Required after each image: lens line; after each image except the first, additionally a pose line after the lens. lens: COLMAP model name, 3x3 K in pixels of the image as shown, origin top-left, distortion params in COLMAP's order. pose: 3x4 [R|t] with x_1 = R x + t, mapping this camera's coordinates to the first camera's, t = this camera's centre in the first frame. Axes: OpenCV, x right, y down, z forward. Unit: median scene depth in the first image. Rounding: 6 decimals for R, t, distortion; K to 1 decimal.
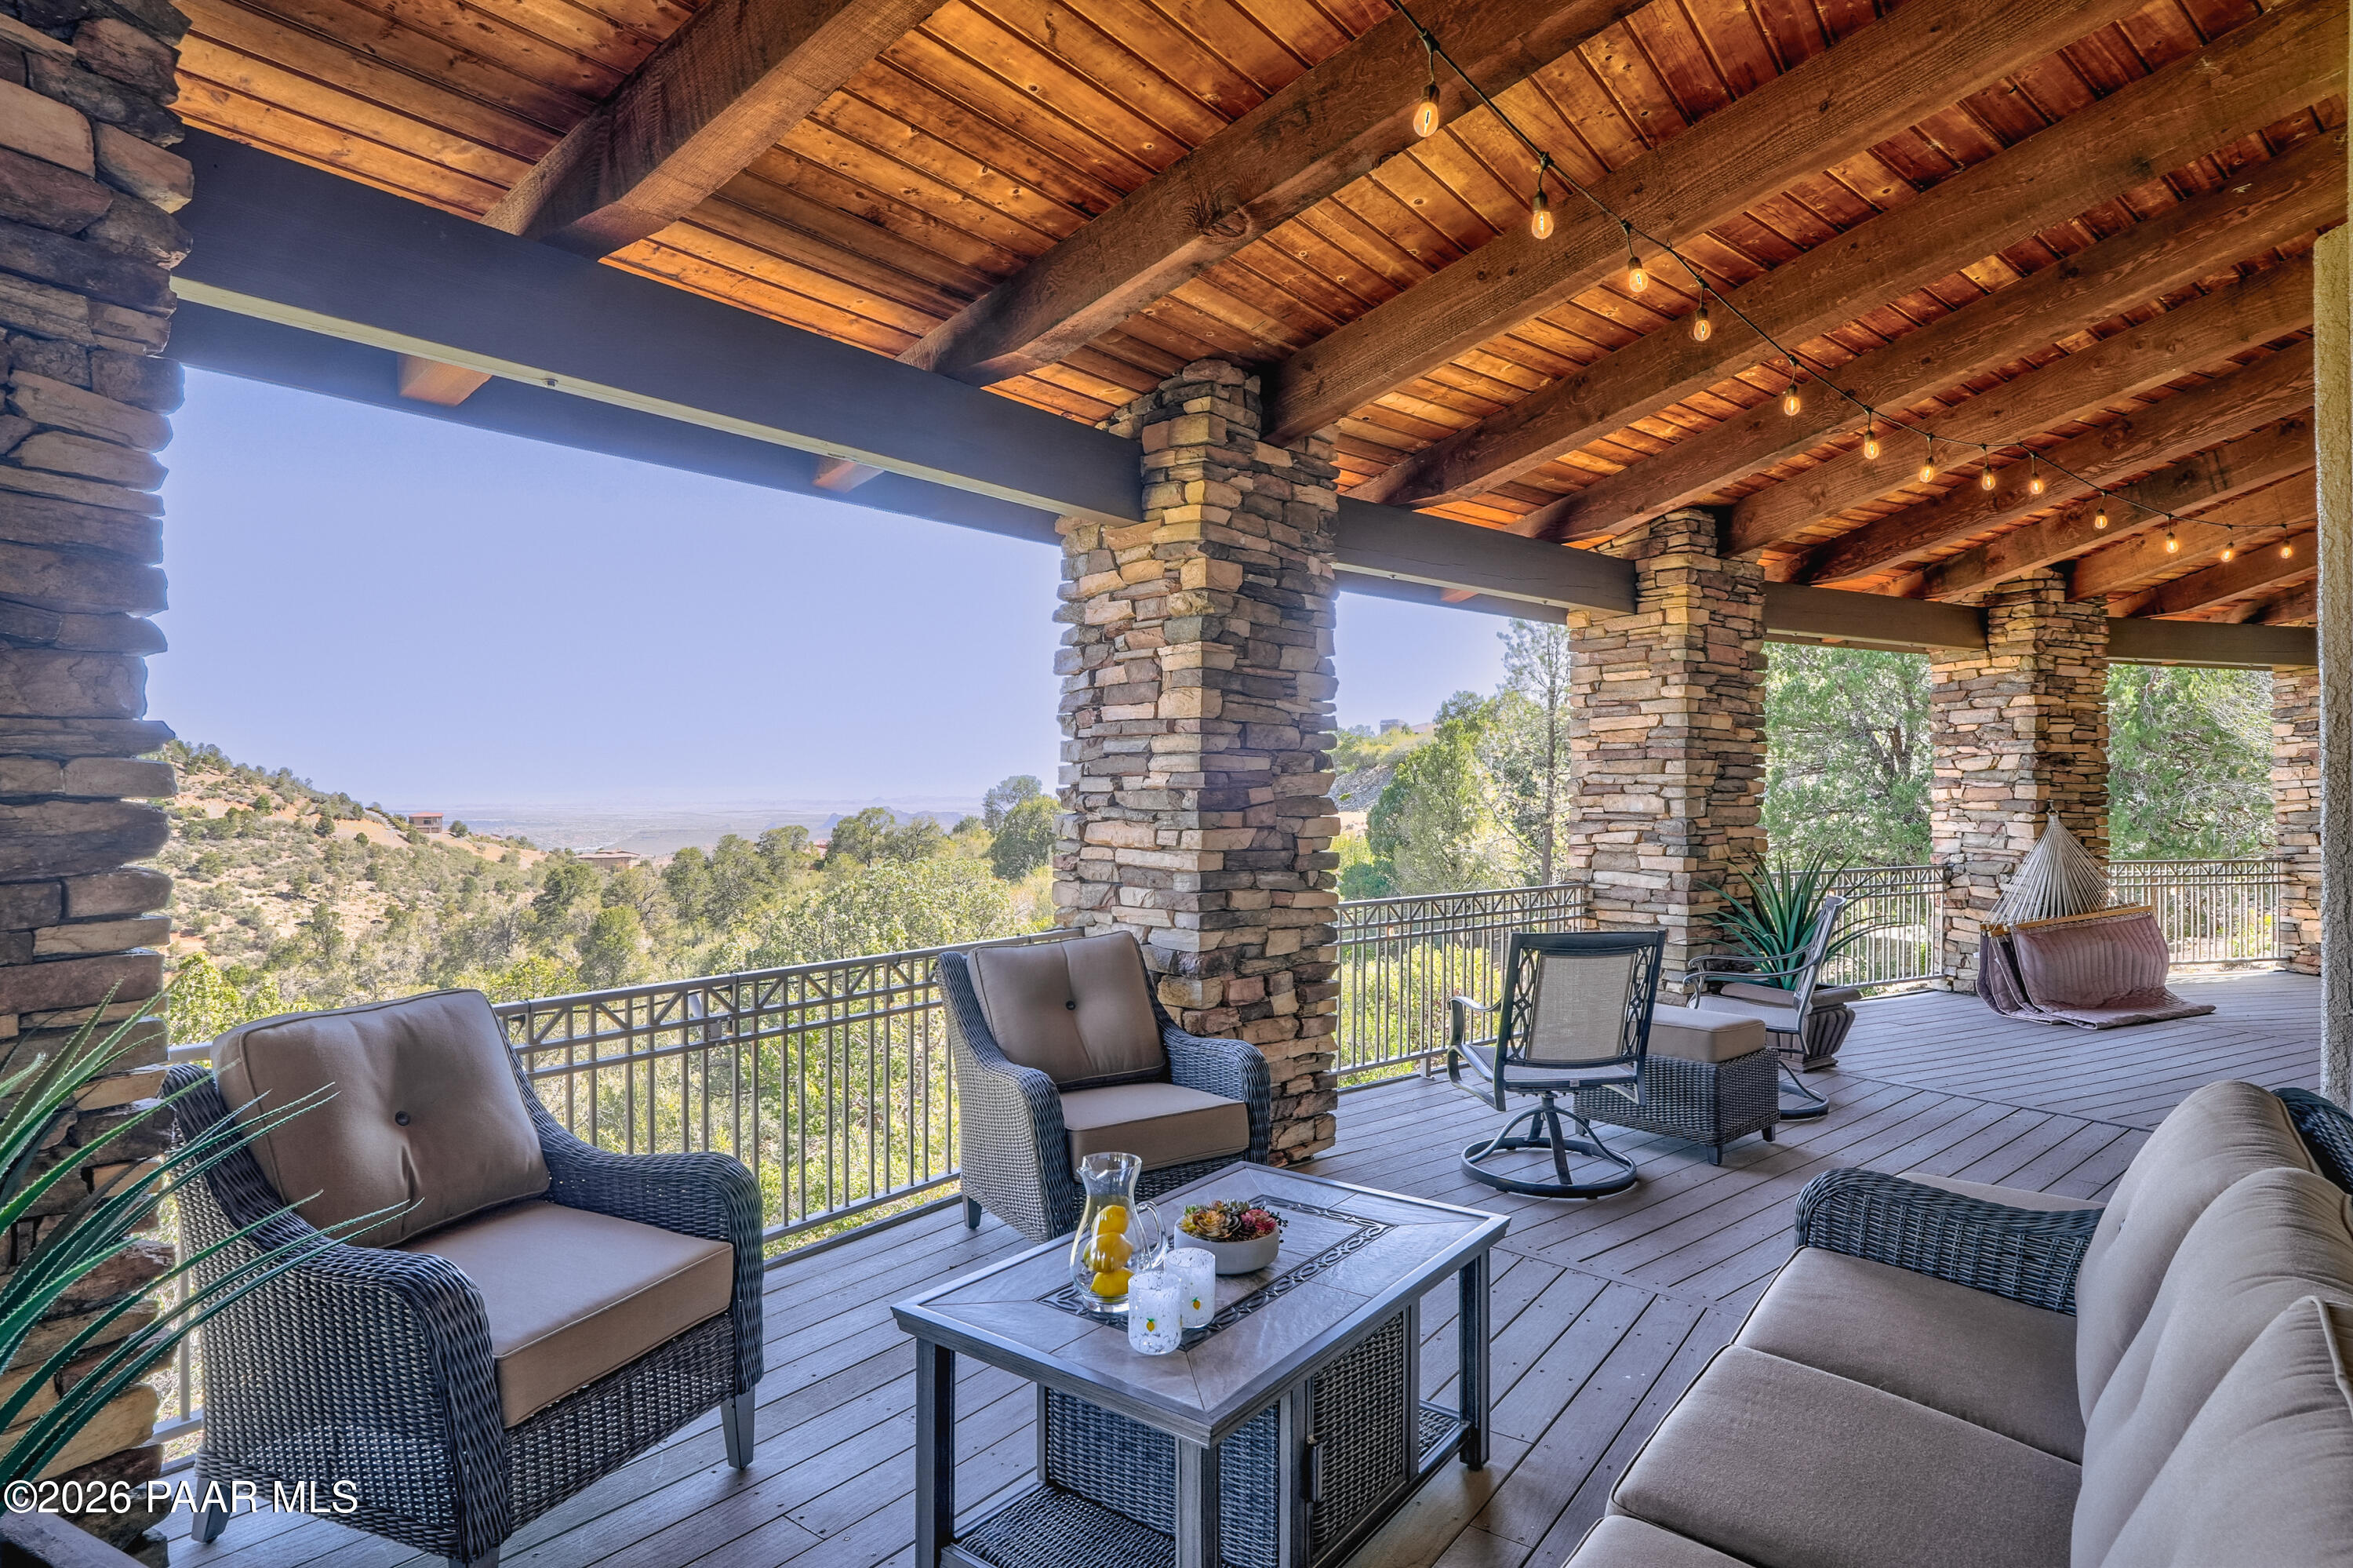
lens RADIAL K [[1212.8, 0, 1176.5], [0, 1212.8, 784.0], [0, 0, 1]] dist [-0.054531, 0.026343]
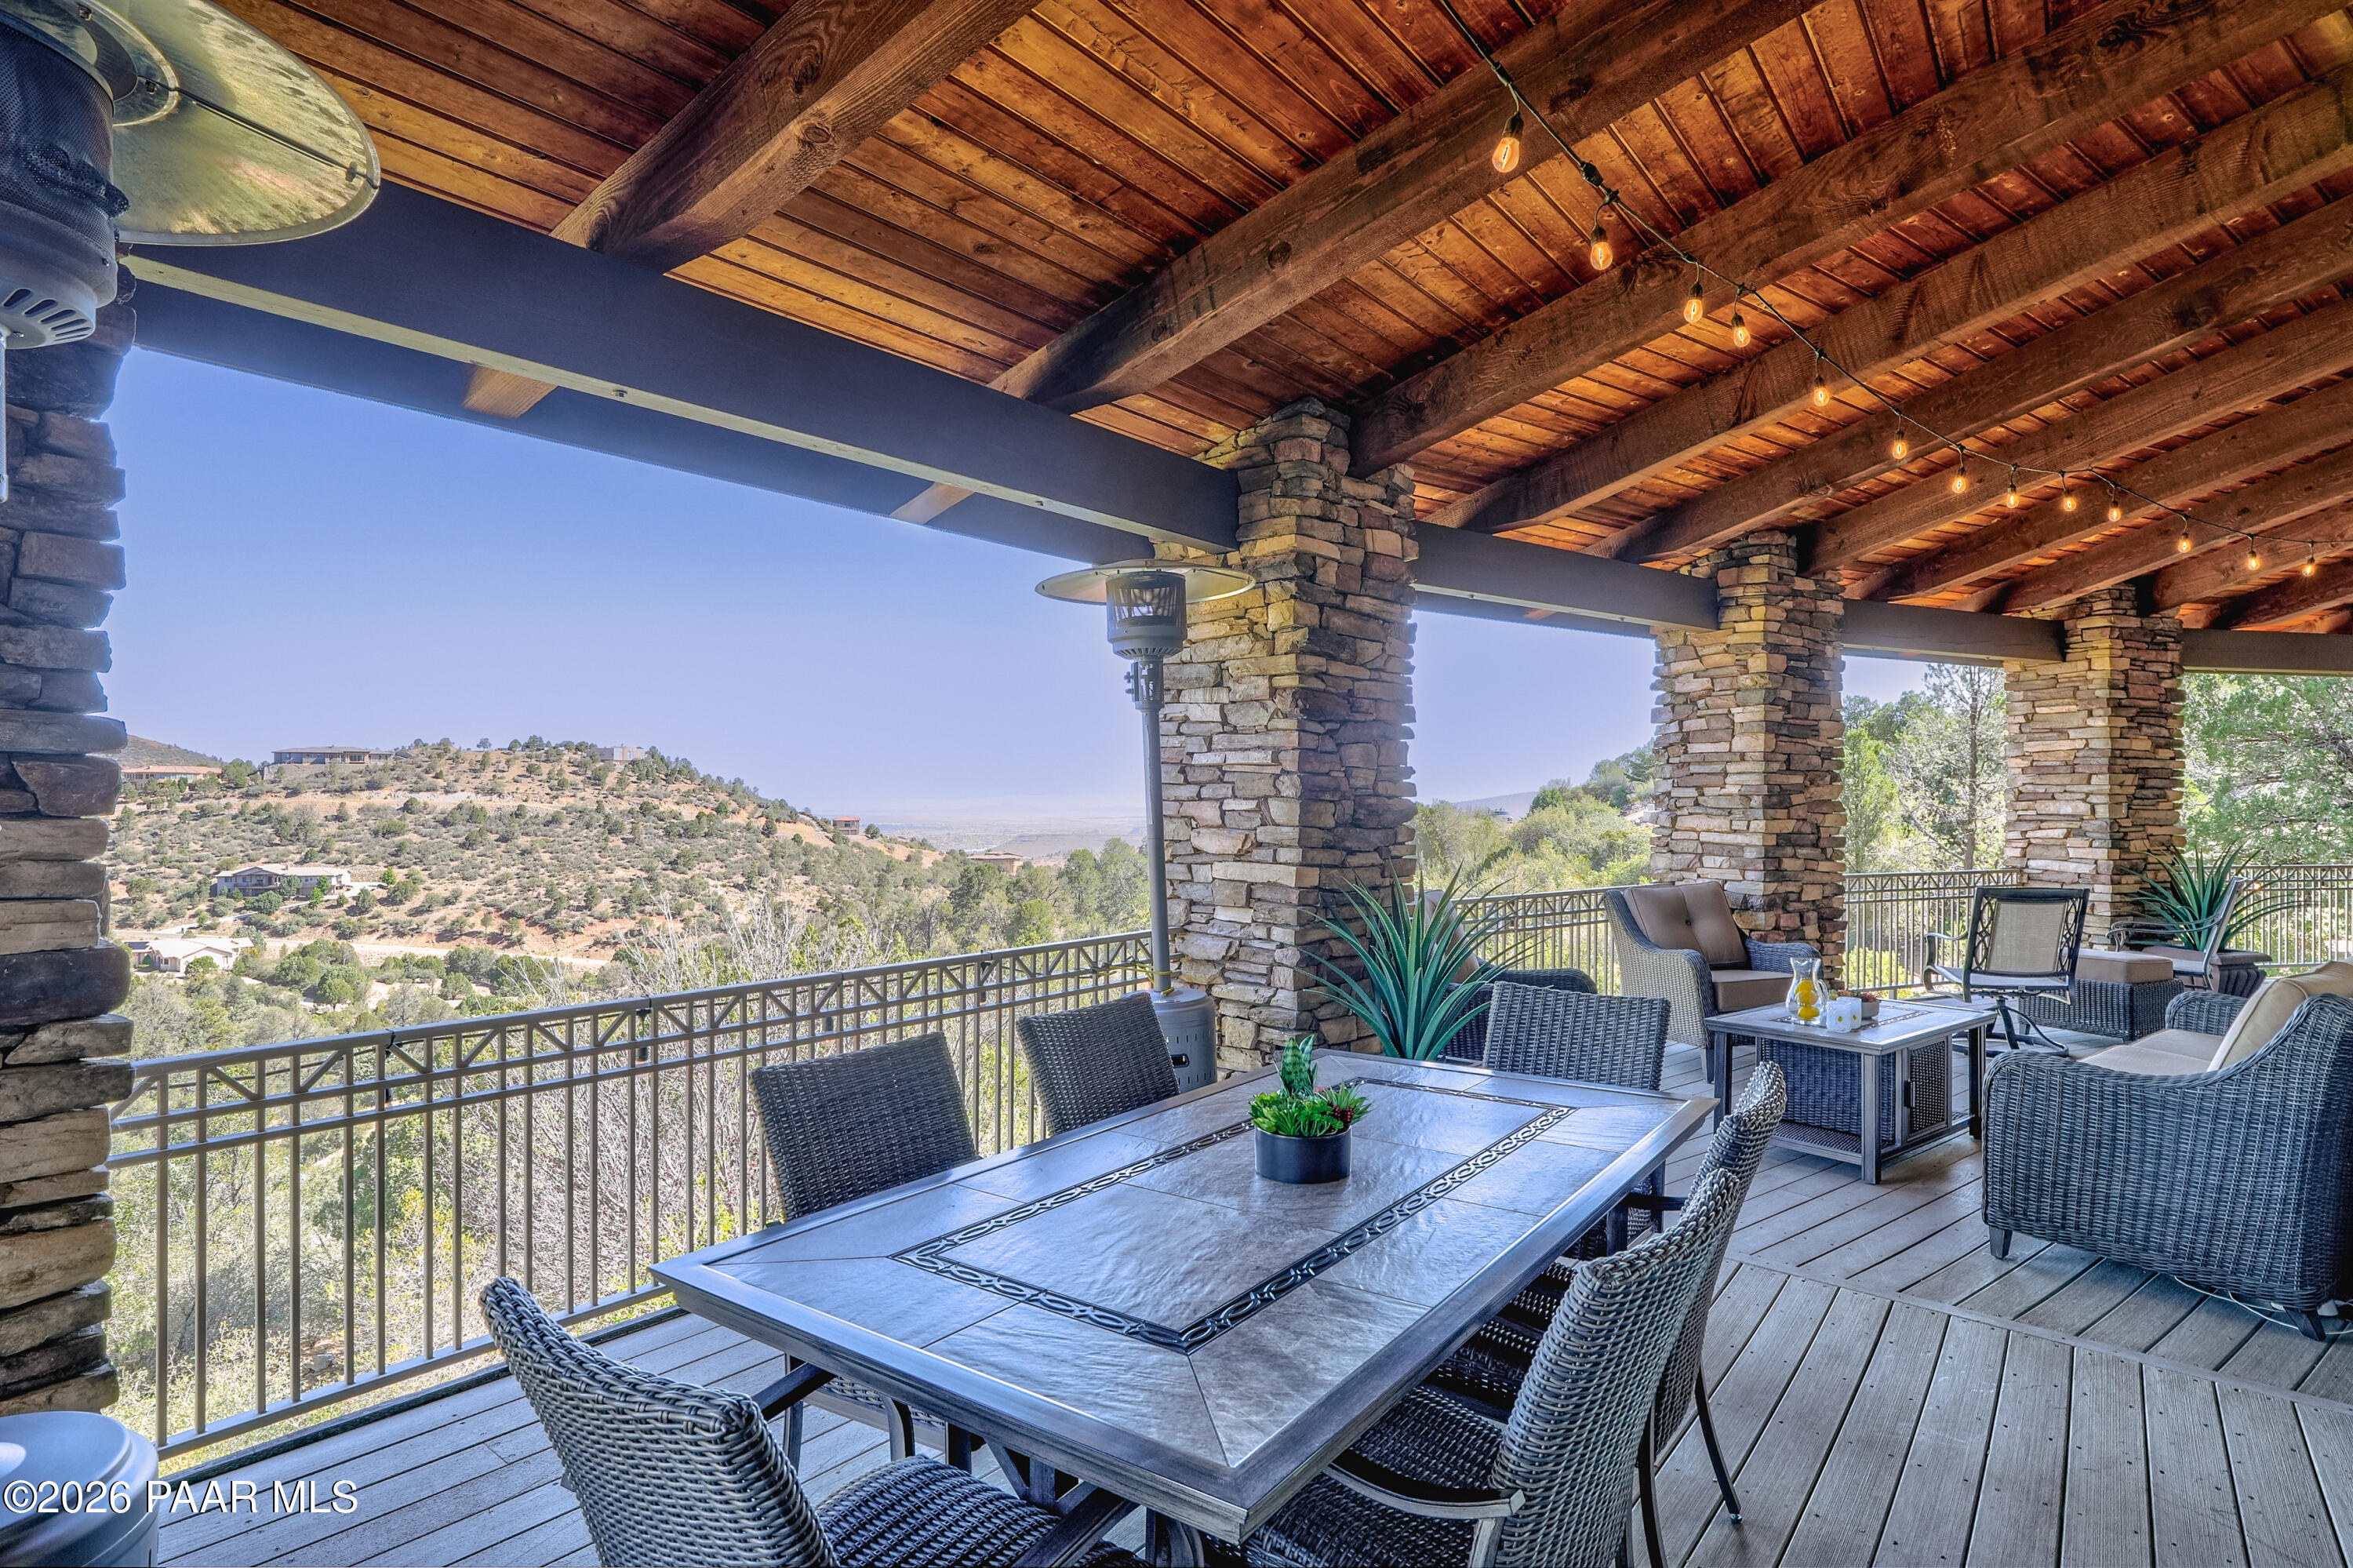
lens RADIAL K [[1212.8, 0, 1176.5], [0, 1212.8, 784.0], [0, 0, 1]] dist [-0.054531, 0.026343]
pose [[0.962266, -0.000704, -0.272110, -0.200580], [-0.001192, 0.999976, -0.006804, 0.000719], [0.272108, 0.006871, 0.962242, -0.511874]]
